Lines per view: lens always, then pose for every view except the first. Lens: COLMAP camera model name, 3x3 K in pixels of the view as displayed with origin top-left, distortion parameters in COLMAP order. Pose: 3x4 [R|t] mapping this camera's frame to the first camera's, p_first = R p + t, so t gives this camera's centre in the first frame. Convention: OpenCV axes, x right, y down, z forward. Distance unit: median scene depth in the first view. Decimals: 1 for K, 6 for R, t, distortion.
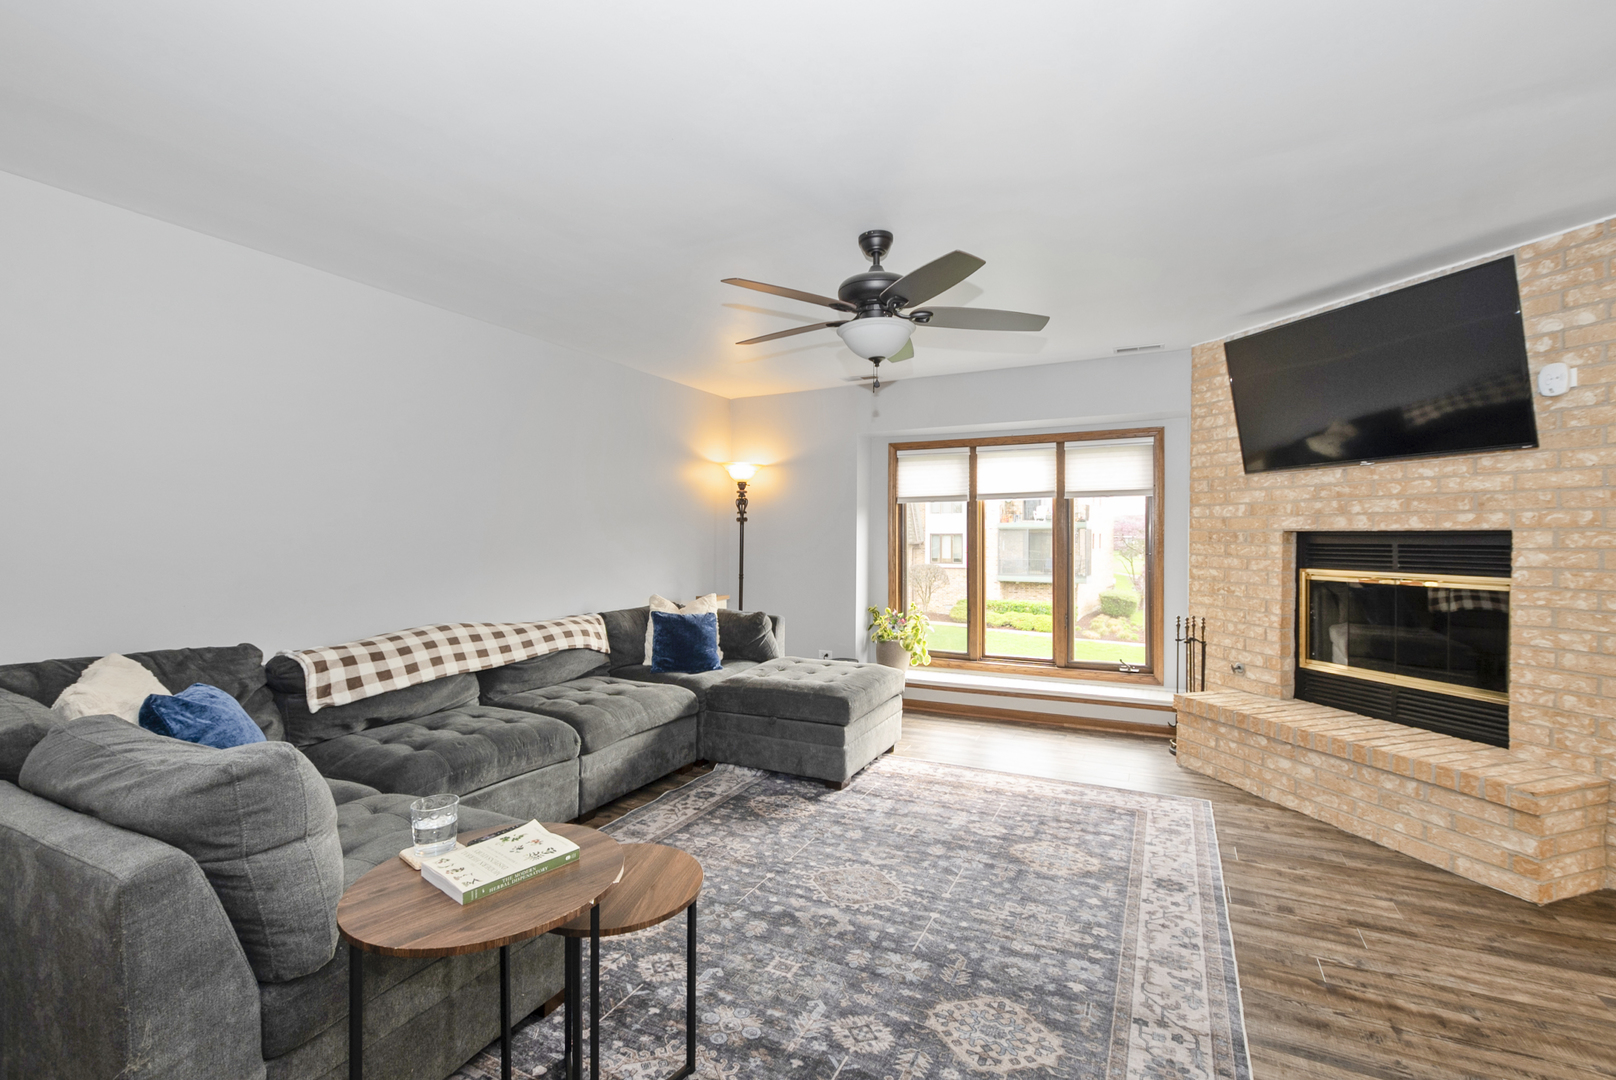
lens RADIAL K [[726.0, 0, 813.7], [0, 726.0, 543.0], [0, 0, 1]] dist [0.005739, -0.002301]
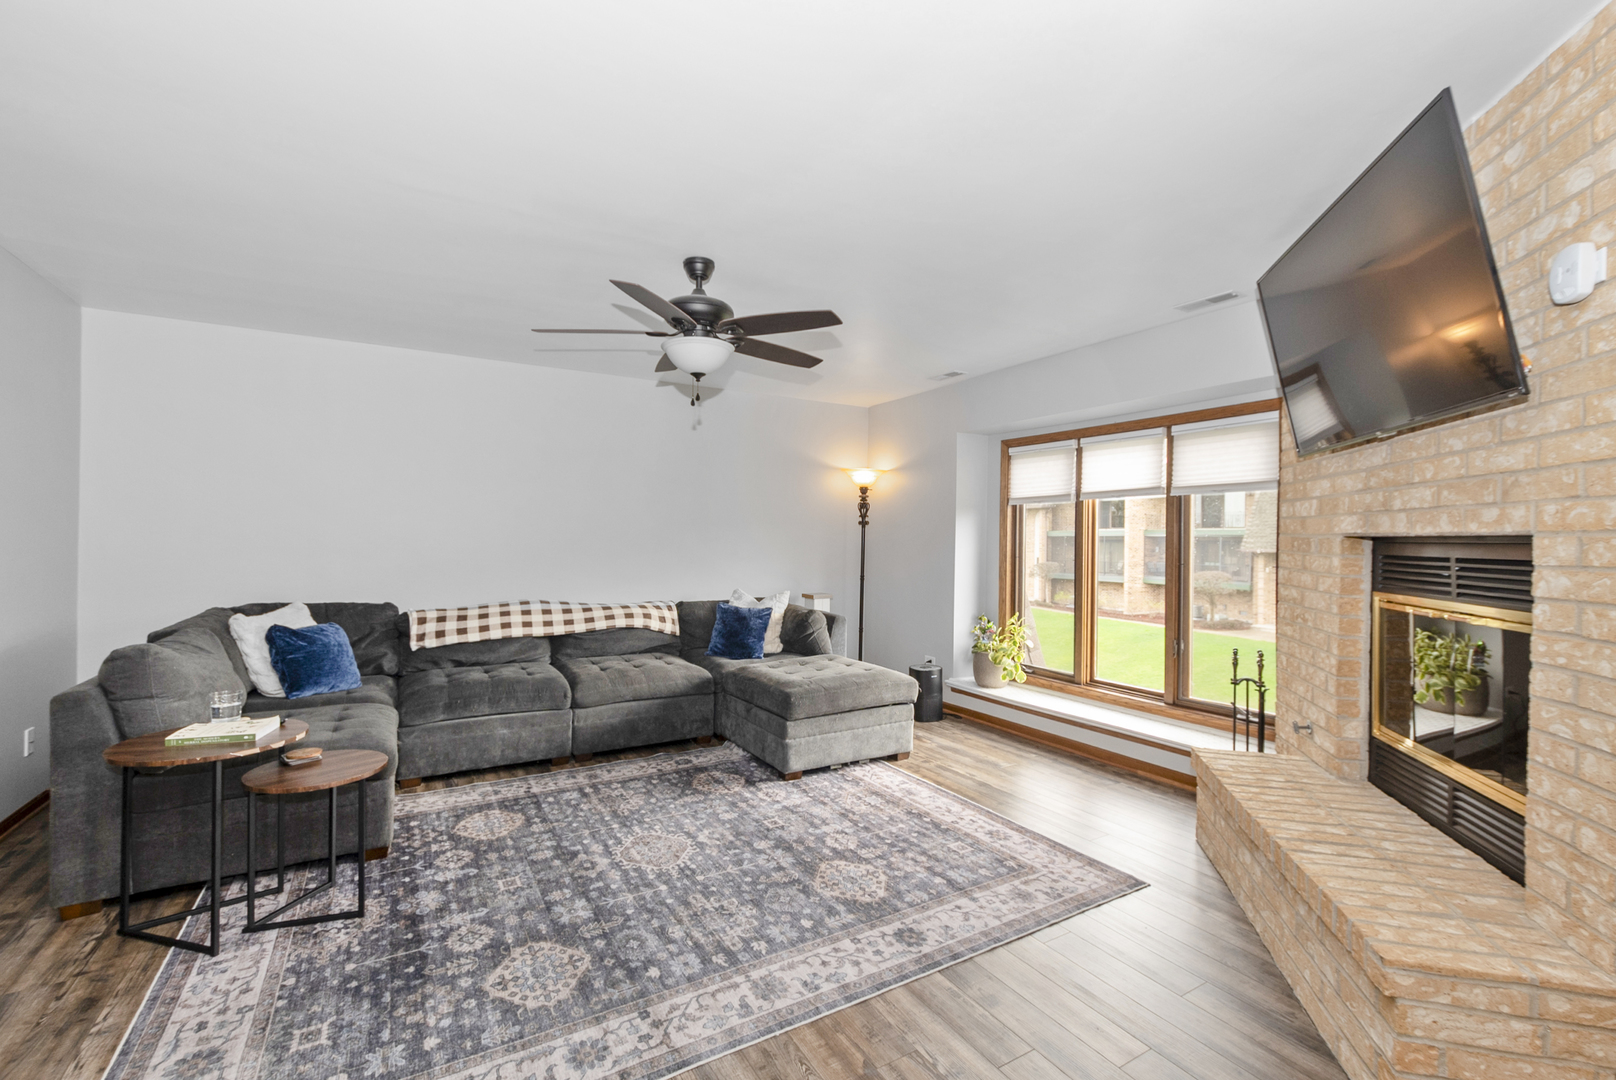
lens RADIAL K [[726.0, 0, 820.6], [0, 726.0, 541.2], [0, 0, 1]] dist [0.005739, -0.002301]
pose [[0.835269, 0.010387, -0.549743, 0.734078], [-0.015259, 0.999874, -0.004294, -0.001211], [0.549629, 0.011975, 0.835323, 0.170237]]
